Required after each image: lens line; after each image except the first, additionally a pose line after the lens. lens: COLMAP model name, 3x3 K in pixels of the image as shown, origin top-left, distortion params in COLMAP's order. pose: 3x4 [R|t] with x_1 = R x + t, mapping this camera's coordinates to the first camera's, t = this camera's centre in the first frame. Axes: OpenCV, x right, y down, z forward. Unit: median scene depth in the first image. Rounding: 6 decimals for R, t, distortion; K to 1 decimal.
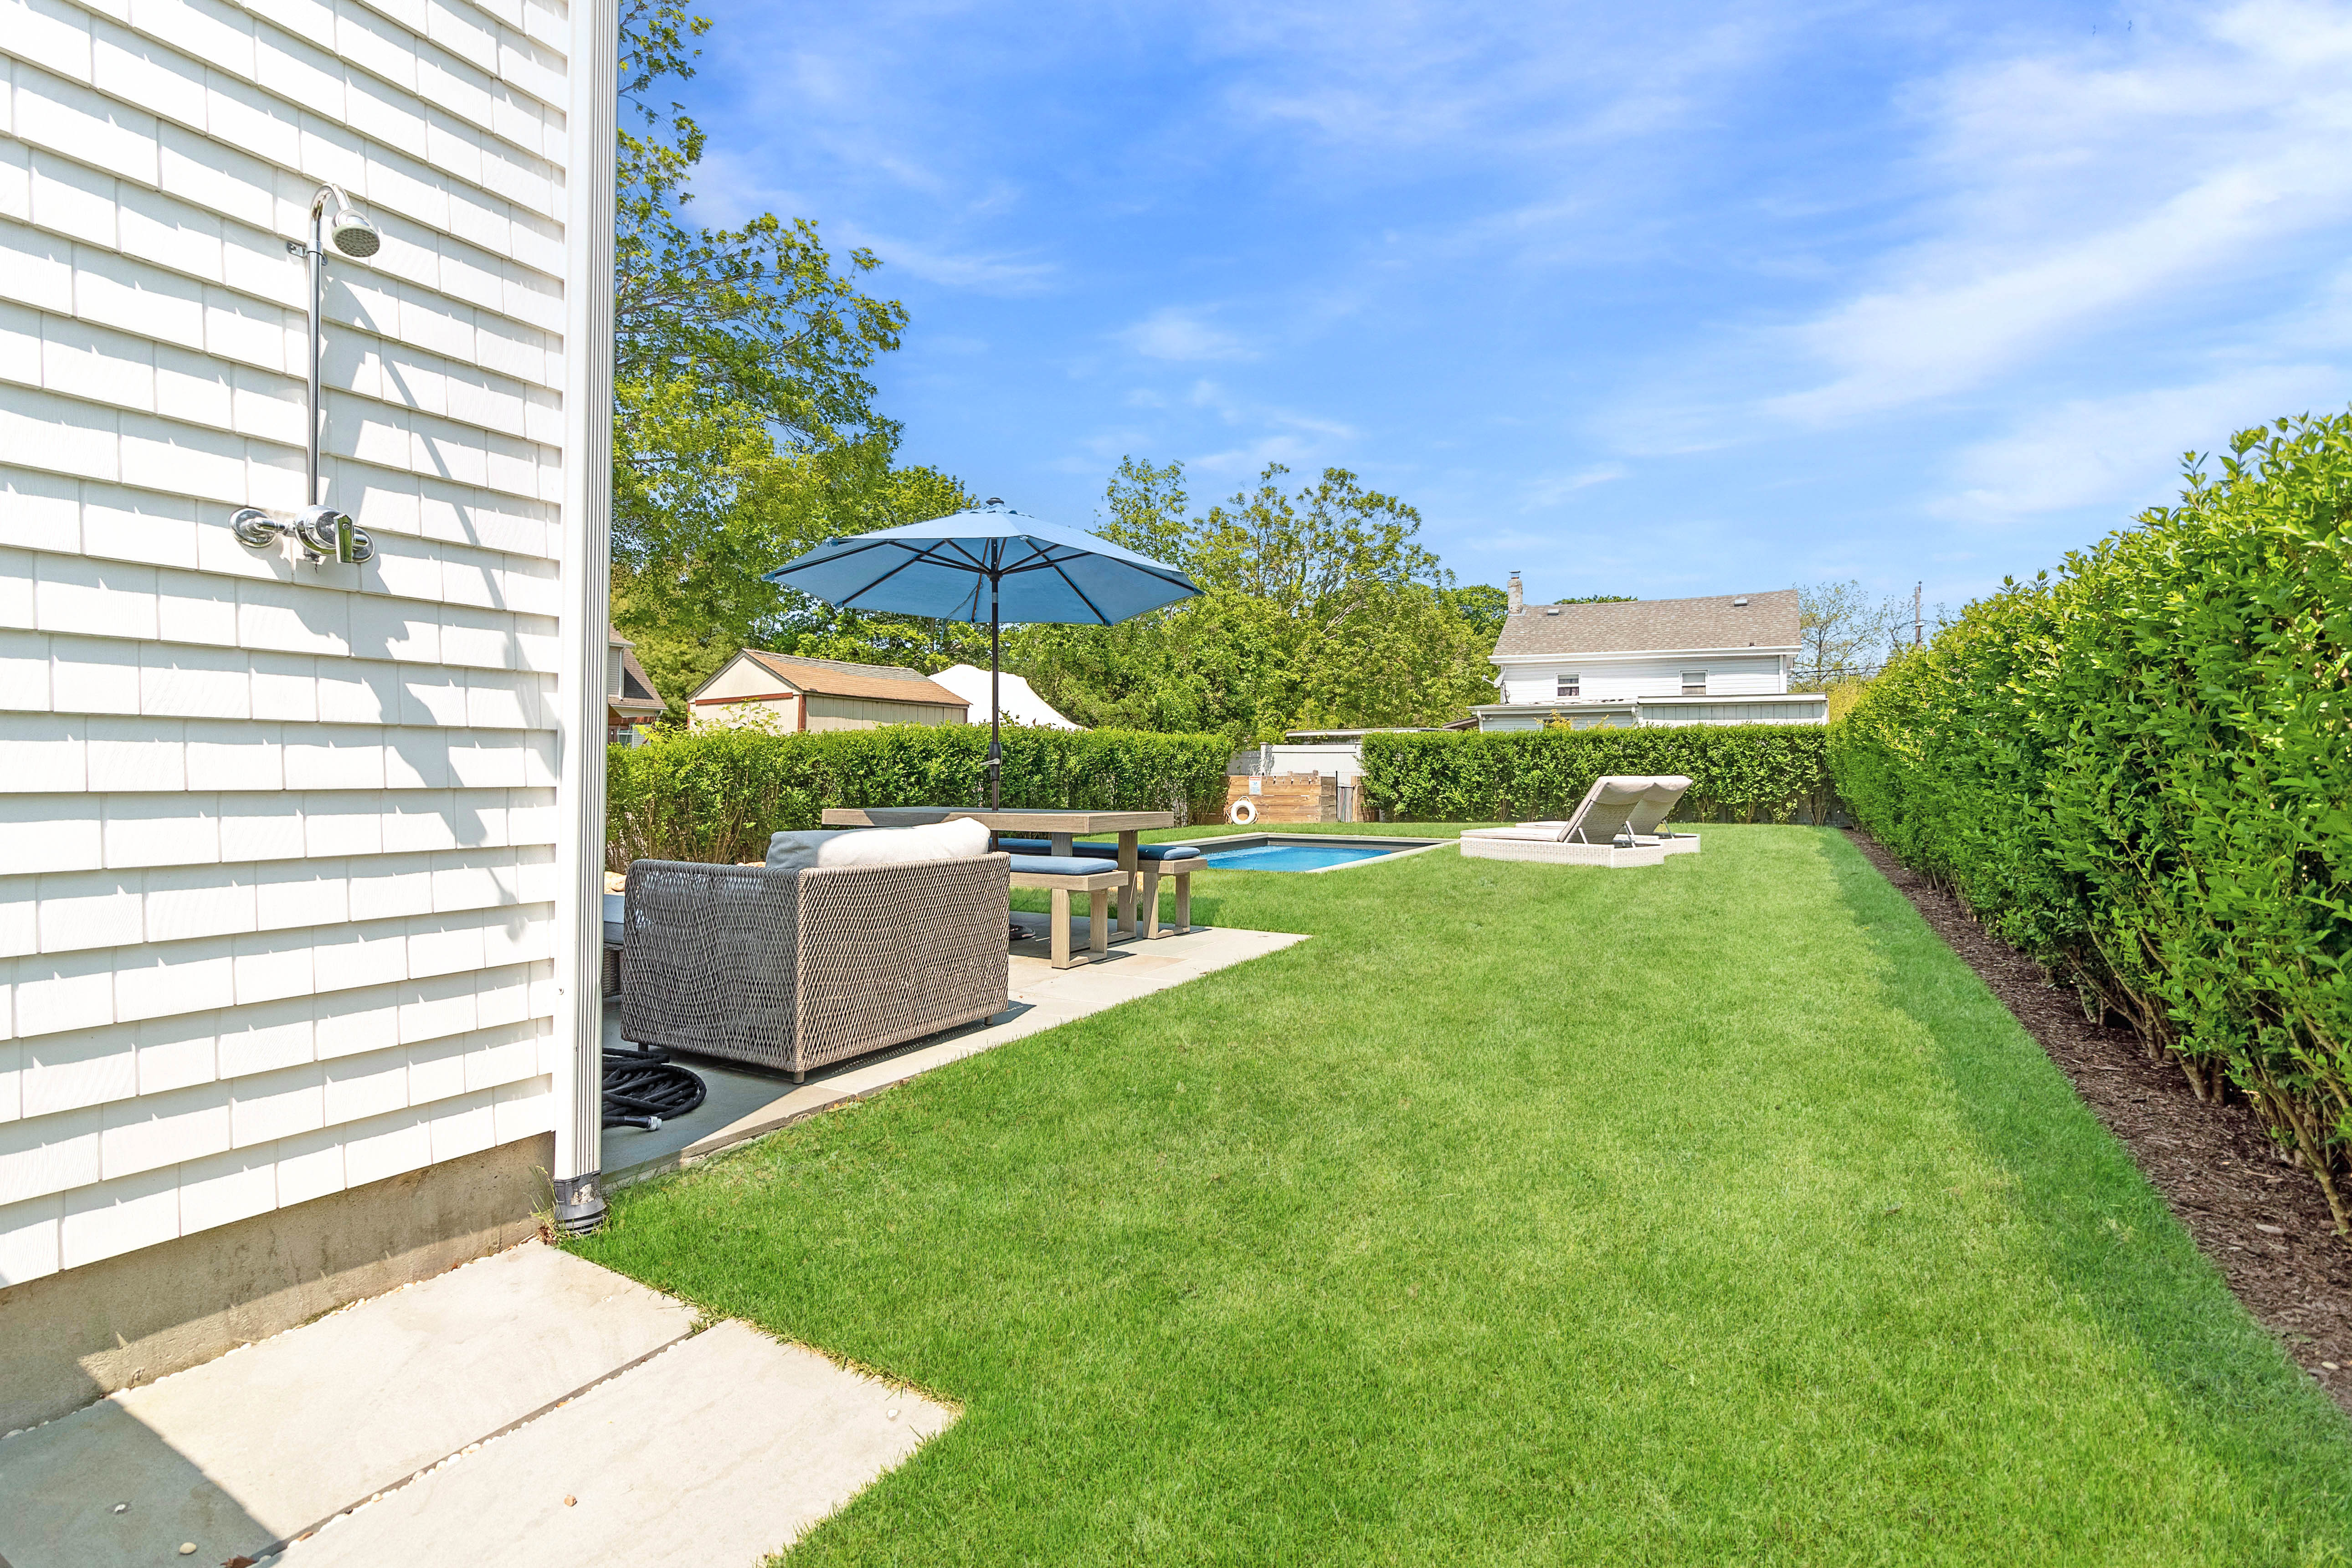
lens RADIAL K [[1089.8, 0, 1165.8], [0, 1089.8, 781.6], [0, 0, 1]] dist [-0.000615, 0.001784]
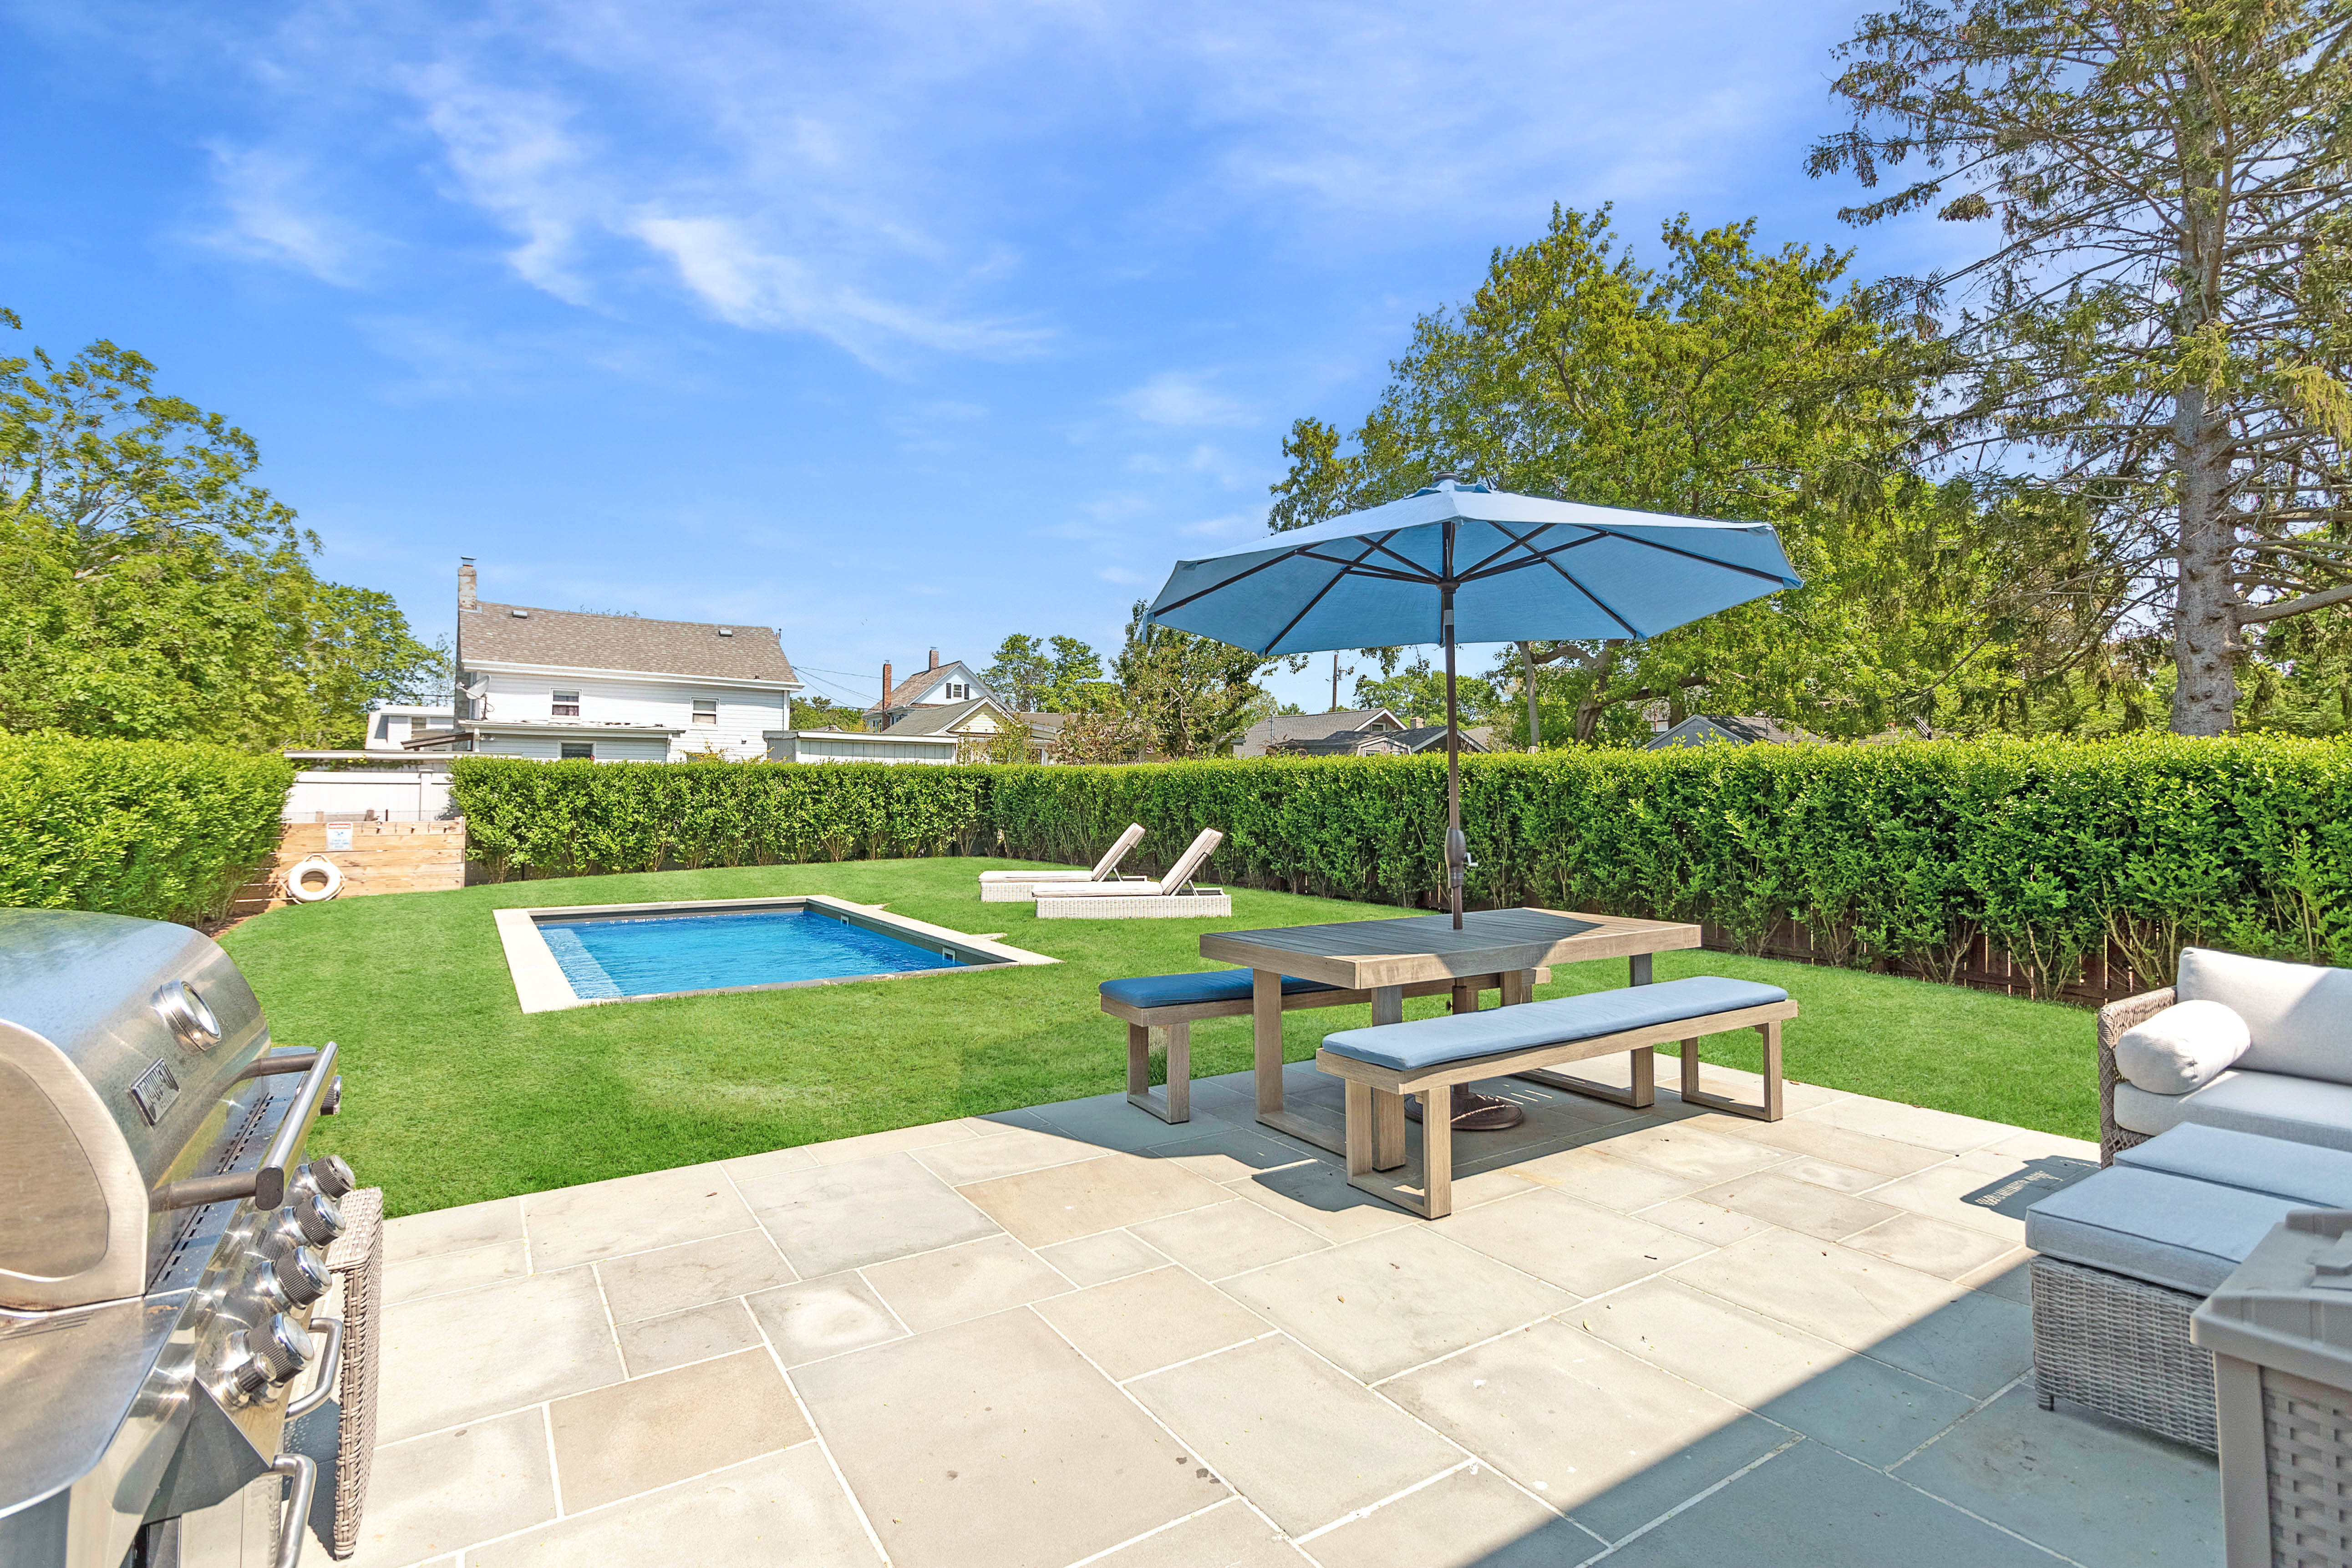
lens RADIAL K [[1089.7, 0, 1171.6], [0, 1089.7, 786.6], [0, 0, 1]] dist [-0.000615, 0.001784]
pose [[0.480358, 0.005451, 0.877056, -0.234192], [0.005812, 0.999939, -0.009398, -0.016056], [-0.877053, 0.009612, 0.480297, 0.235553]]
